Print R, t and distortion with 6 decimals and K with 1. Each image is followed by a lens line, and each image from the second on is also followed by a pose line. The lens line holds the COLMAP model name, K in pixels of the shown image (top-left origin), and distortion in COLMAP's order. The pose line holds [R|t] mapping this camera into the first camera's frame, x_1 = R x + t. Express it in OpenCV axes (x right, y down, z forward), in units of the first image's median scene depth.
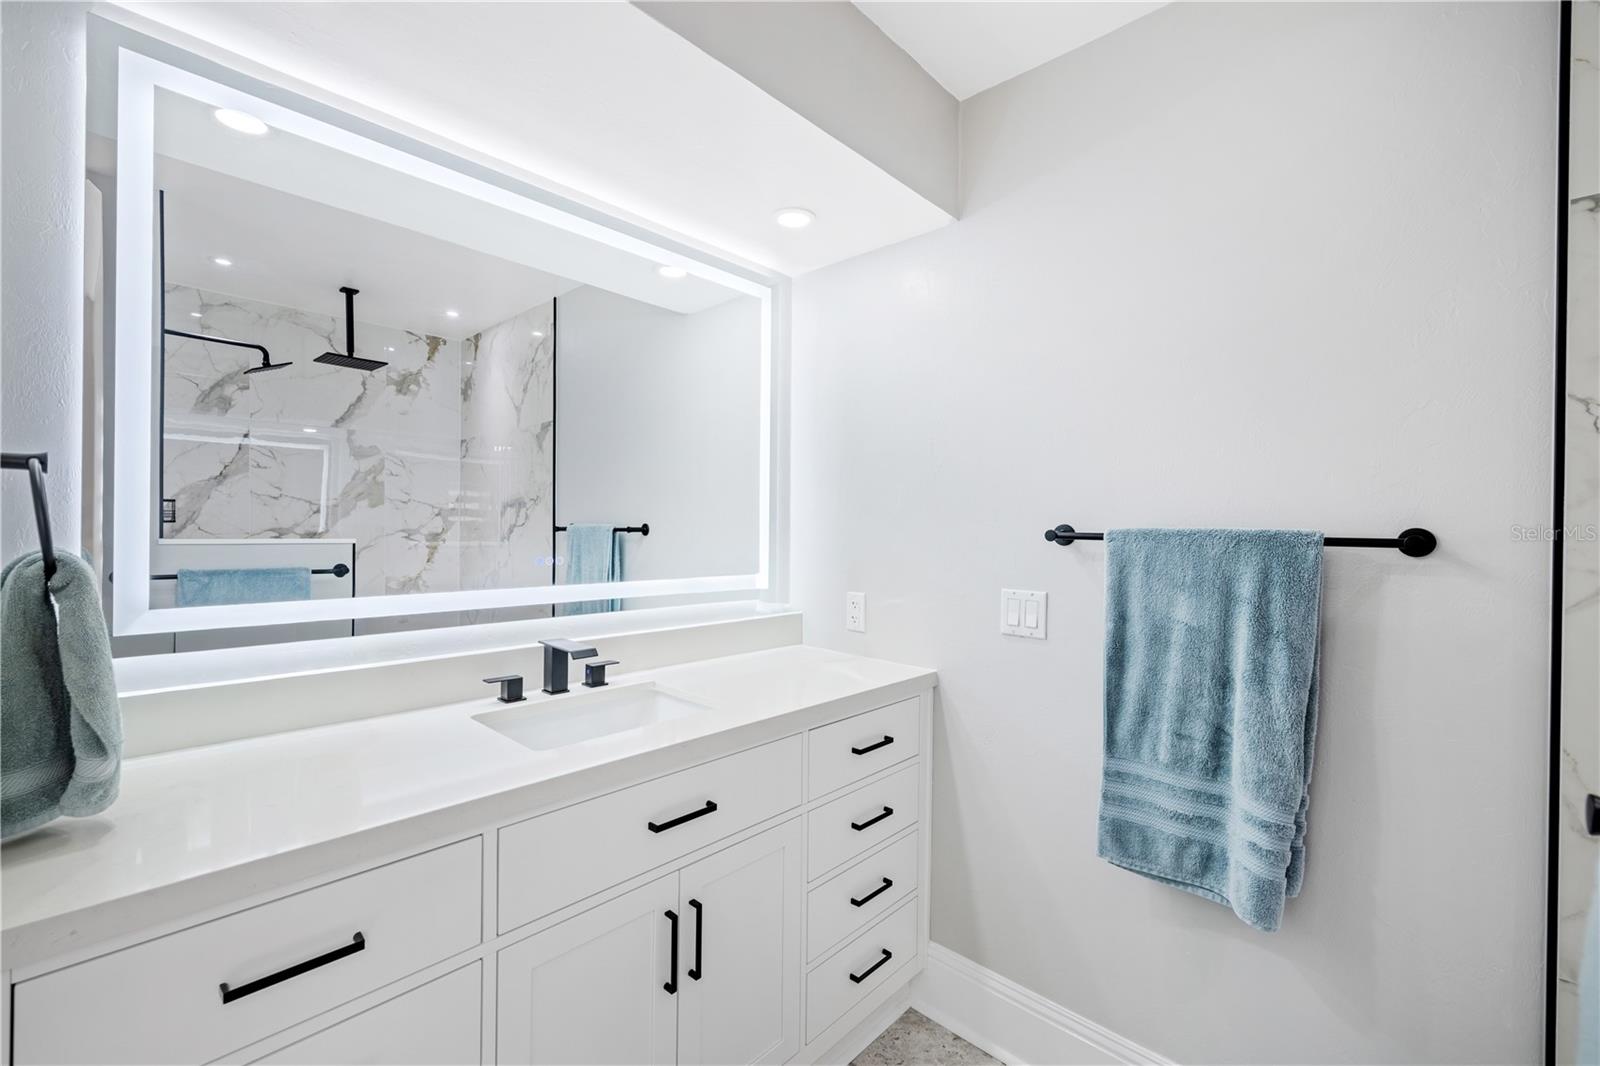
lens RADIAL K [[675.8, 0, 784.1], [0, 675.8, 533.6], [0, 0, 1]] dist [0.014807, 0.000169]
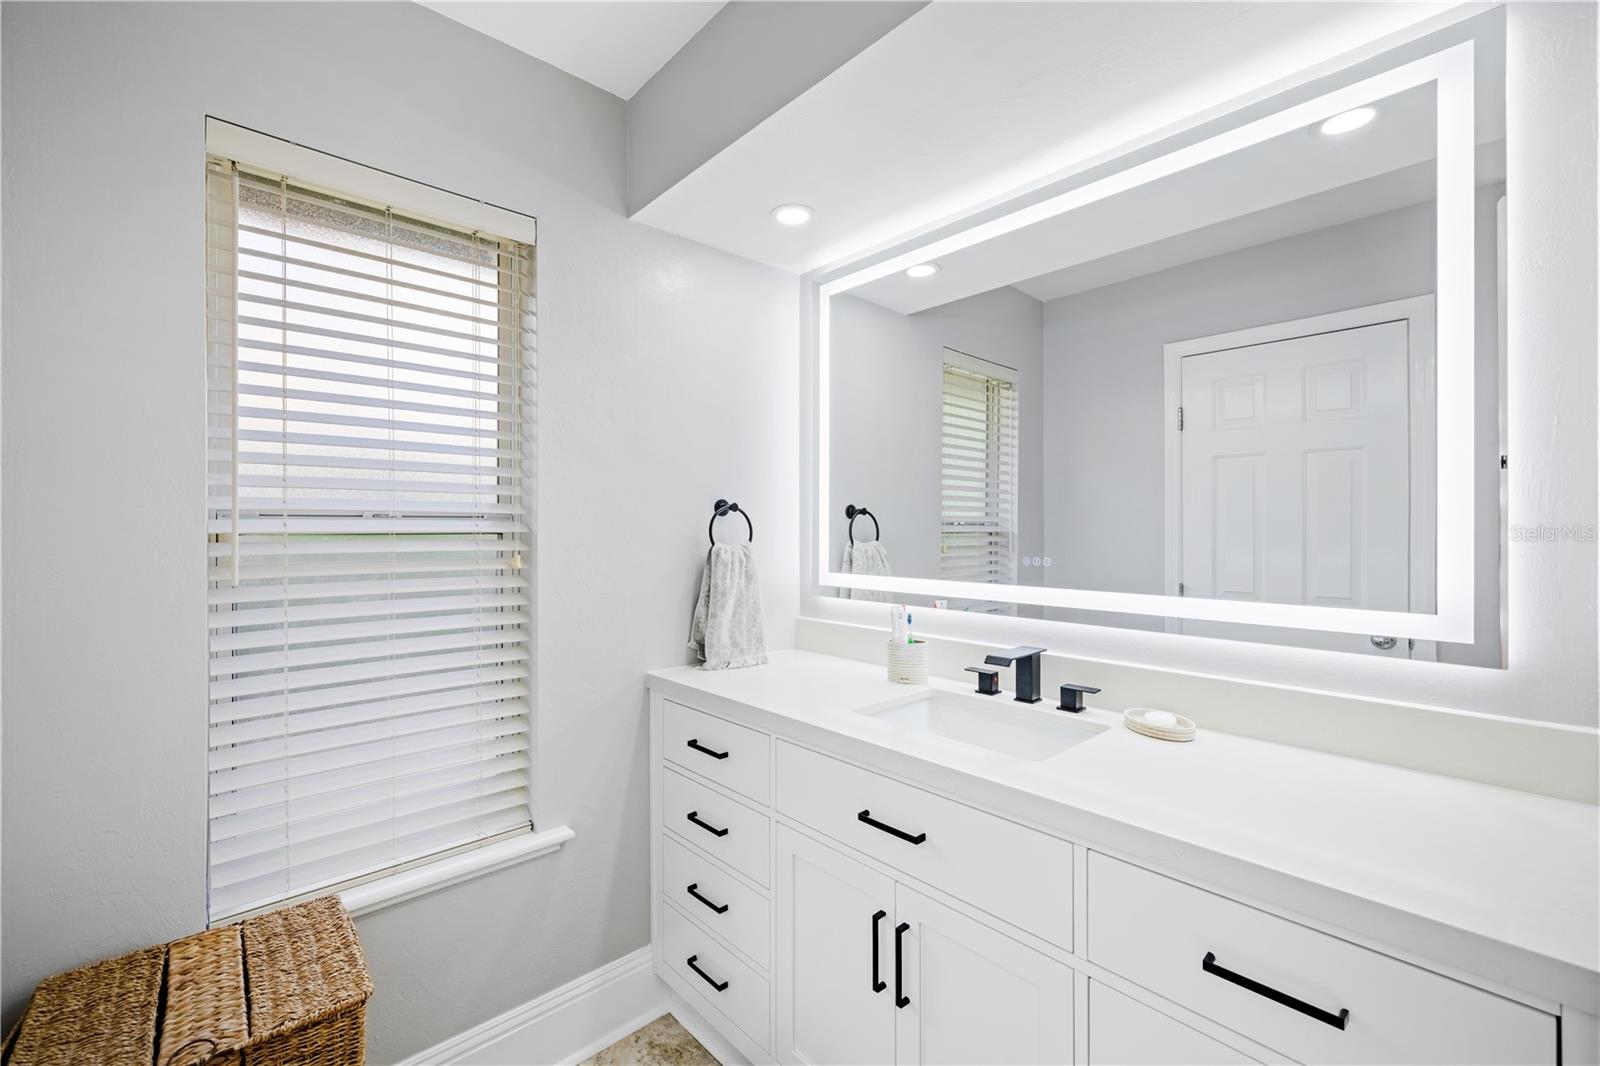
lens RADIAL K [[675.8, 0, 784.2], [0, 675.8, 526.0], [0, 0, 1]] dist [0.014807, 0.000169]
pose [[-0.073081, -0.024413, -0.997027, 0.651224], [-0.021291, 0.999511, -0.022914, 0.015365], [0.997099, 0.019553, -0.073565, 0.718277]]
